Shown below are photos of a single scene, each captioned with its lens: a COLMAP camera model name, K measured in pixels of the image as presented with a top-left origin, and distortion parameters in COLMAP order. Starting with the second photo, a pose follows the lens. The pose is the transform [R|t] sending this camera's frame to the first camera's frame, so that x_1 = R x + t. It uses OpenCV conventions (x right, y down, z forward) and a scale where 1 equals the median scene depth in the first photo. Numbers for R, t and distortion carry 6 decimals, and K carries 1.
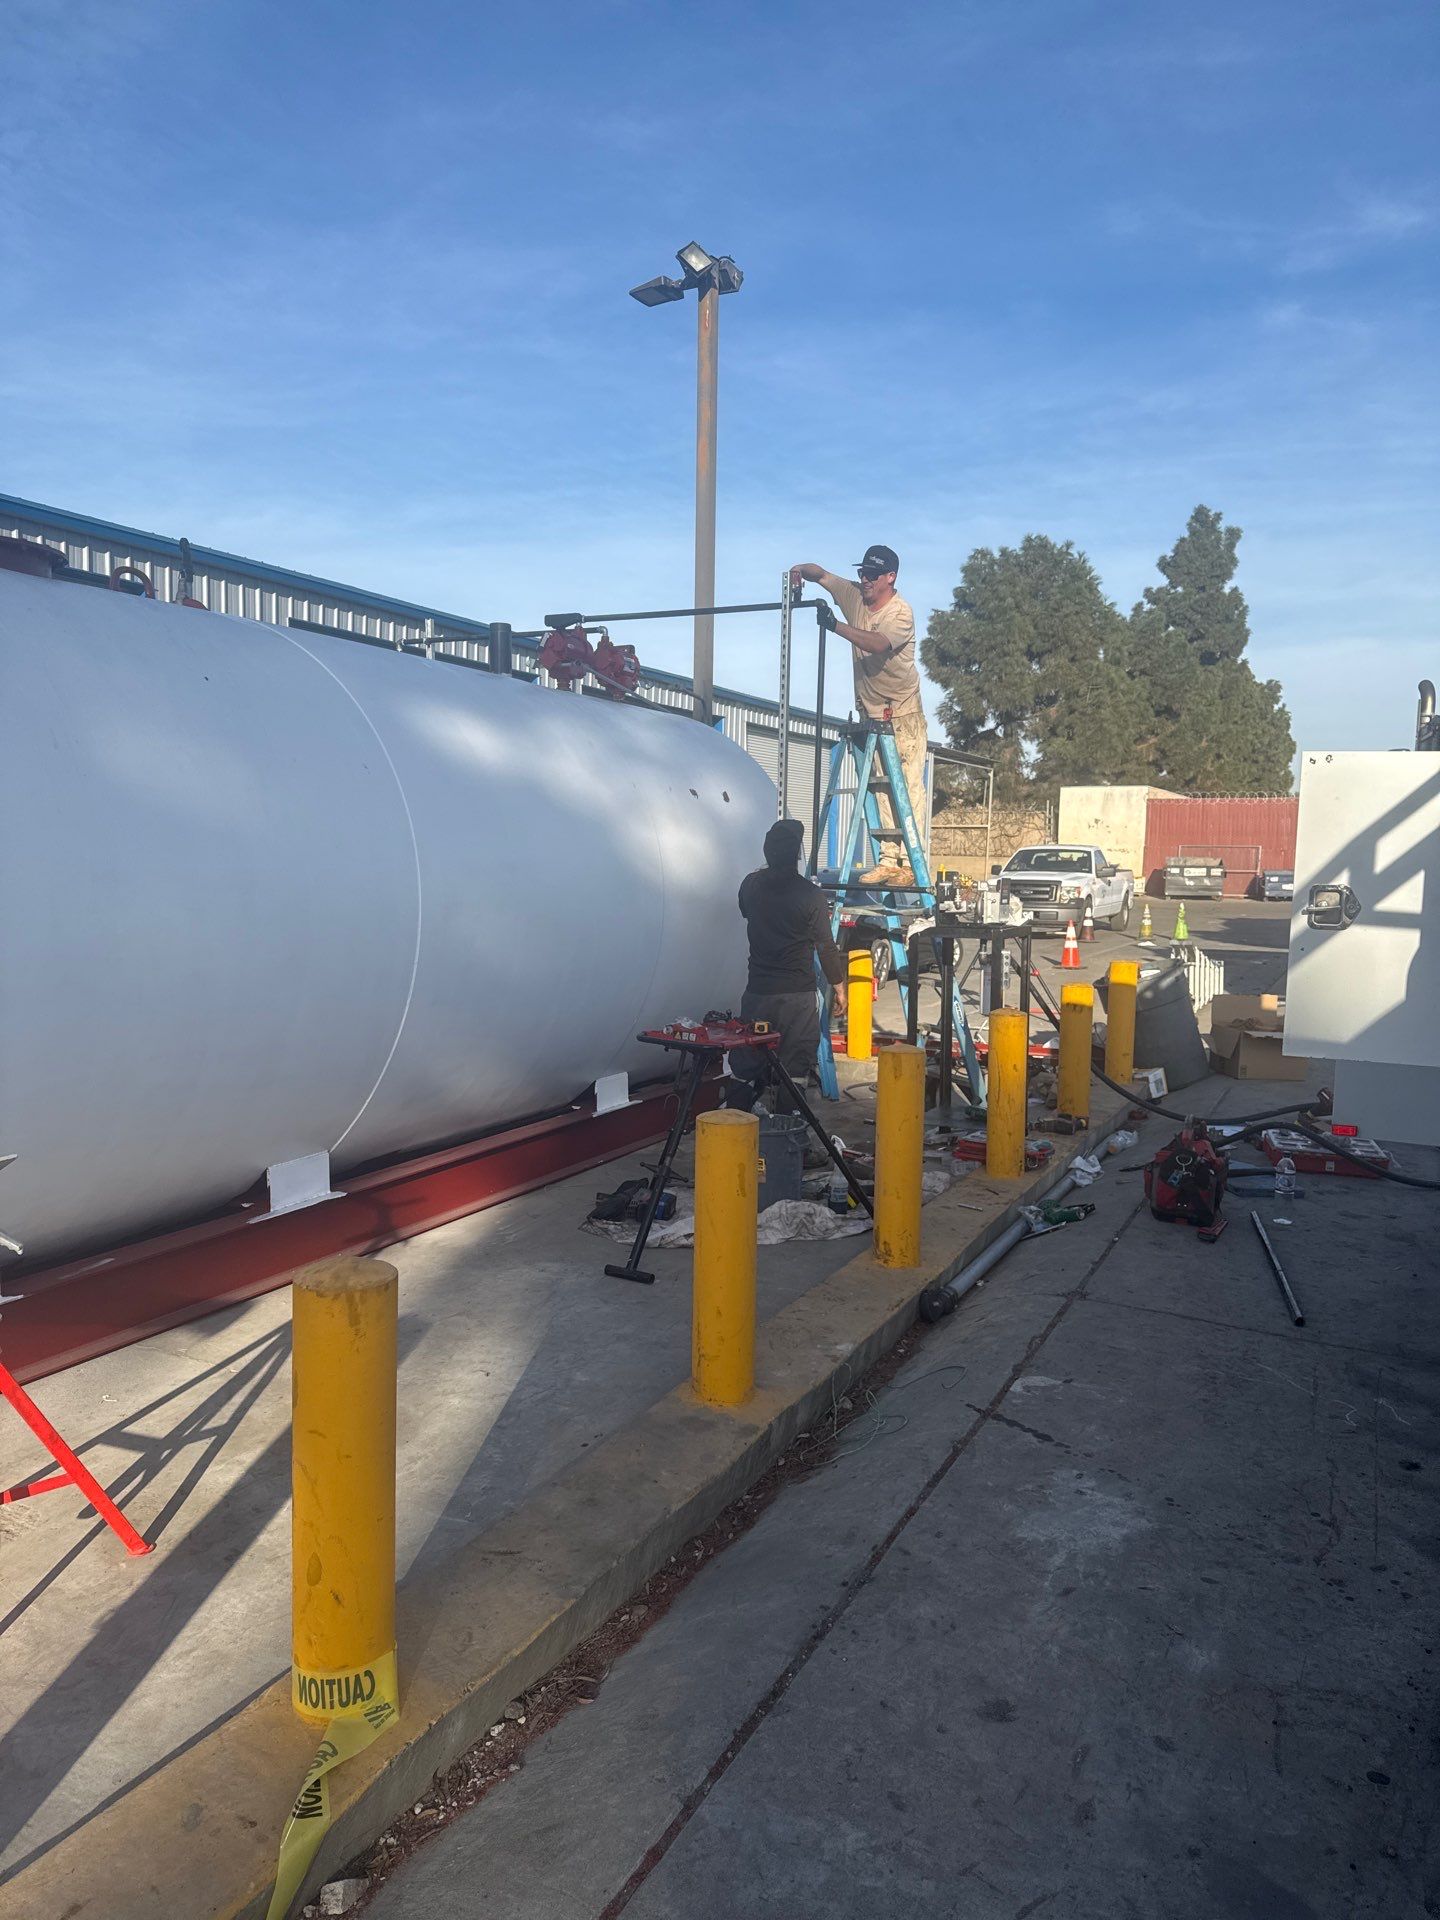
lens RADIAL K [[1344.5, 0, 723.0], [0, 1344.5, 968.4], [0, 0, 1]] dist [0.104178, -0.128852]
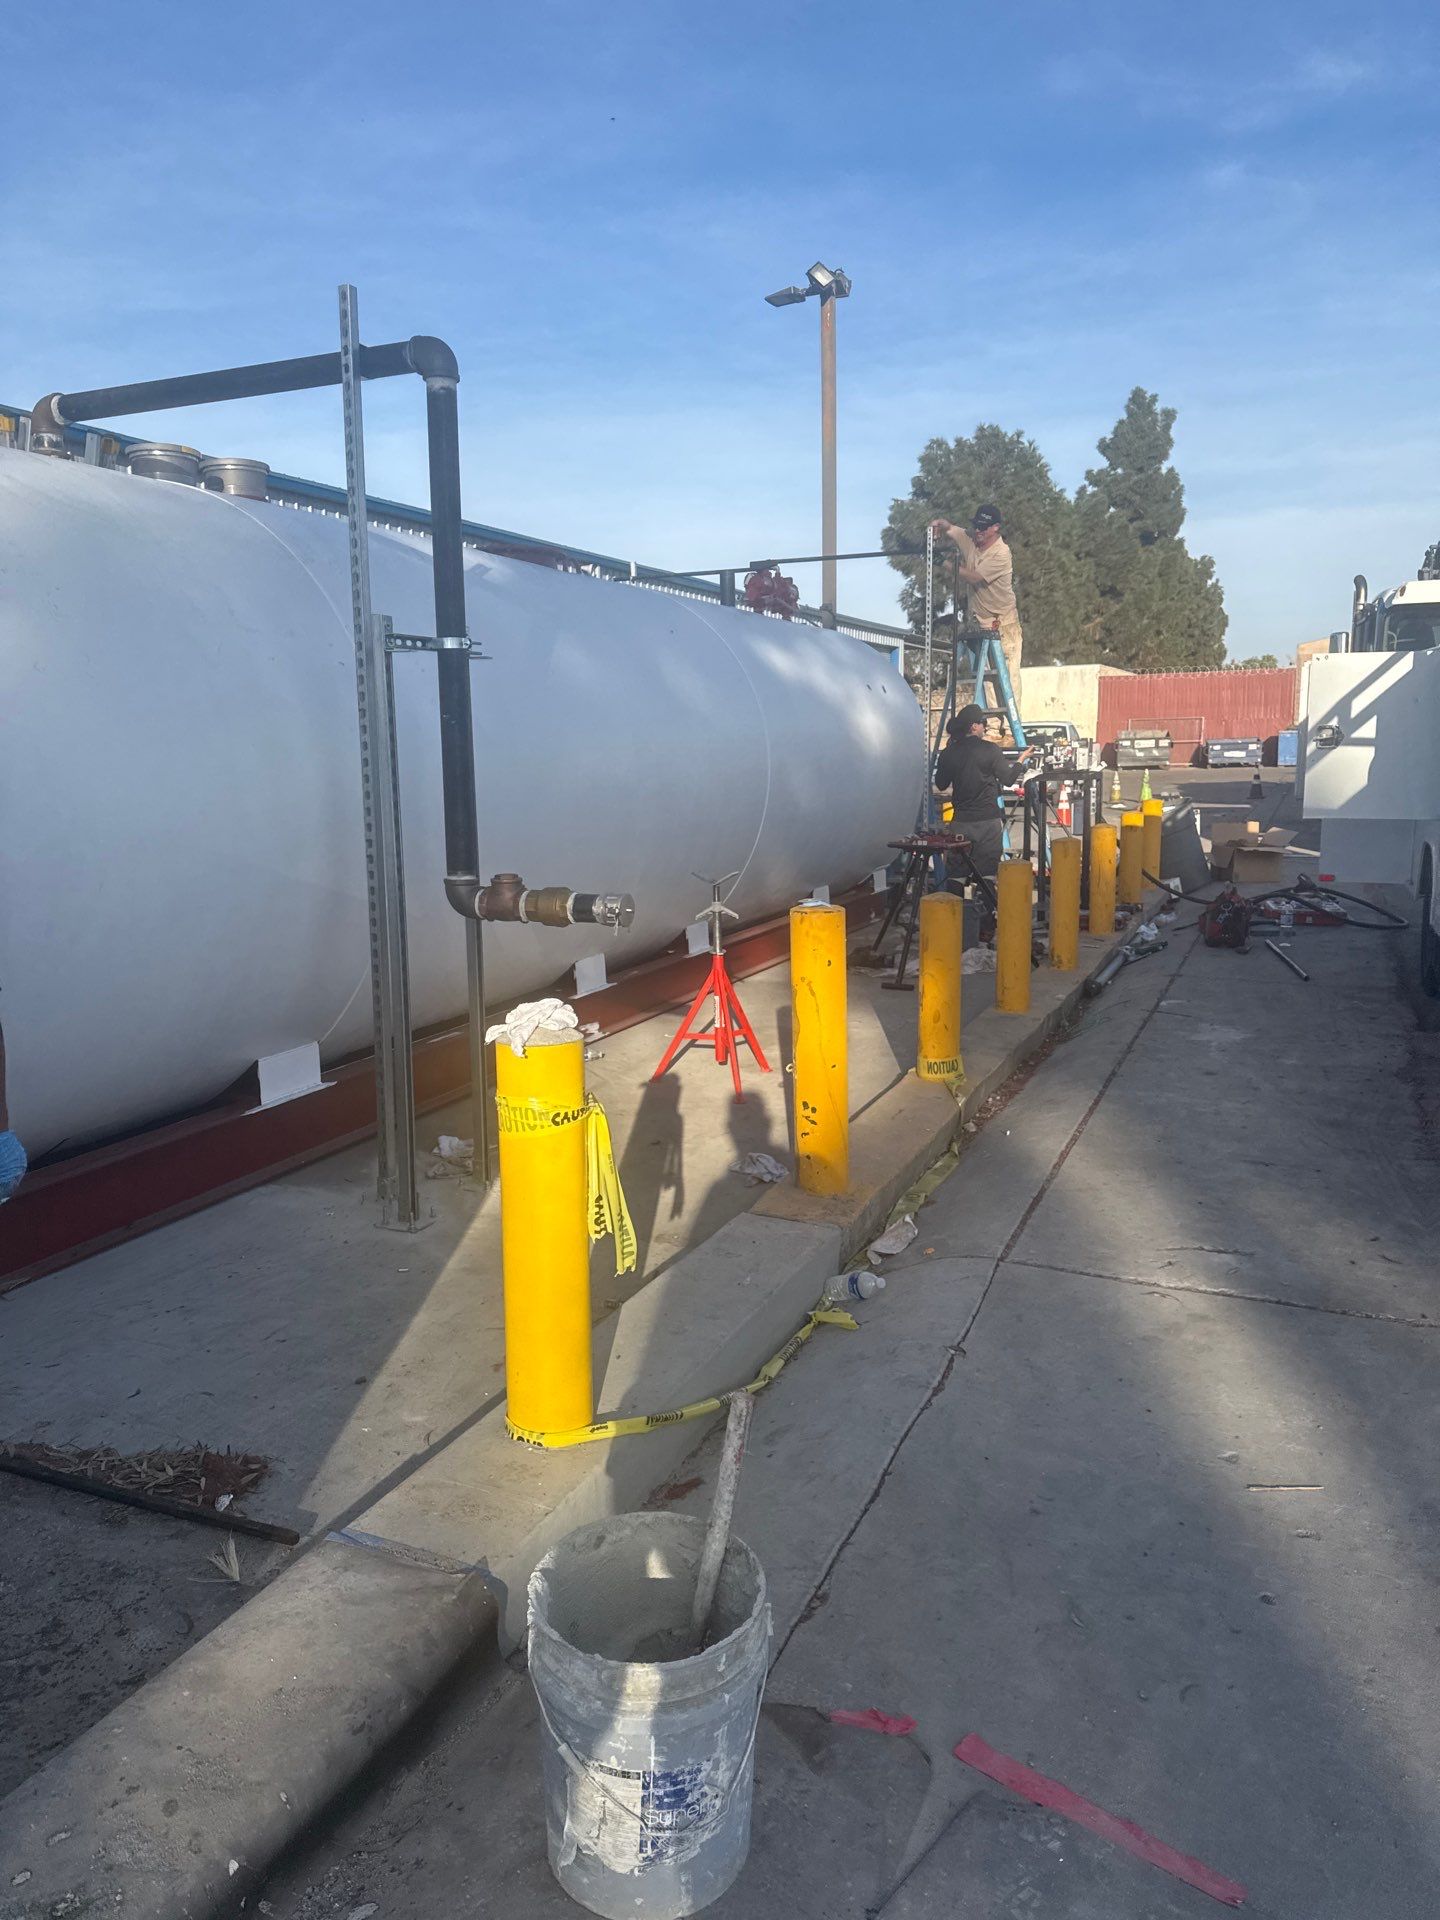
lens RADIAL K [[1342.7, 0, 744.7], [0, 1342.7, 949.8], [0, 0, 1]] dist [0.101511, -0.125834]
pose [[0.997506, -0.044089, 0.055120, -0.065167], [0.040335, 0.996907, 0.067452, 0.012191], [-0.057924, -0.065060, 0.996199, -0.116034]]
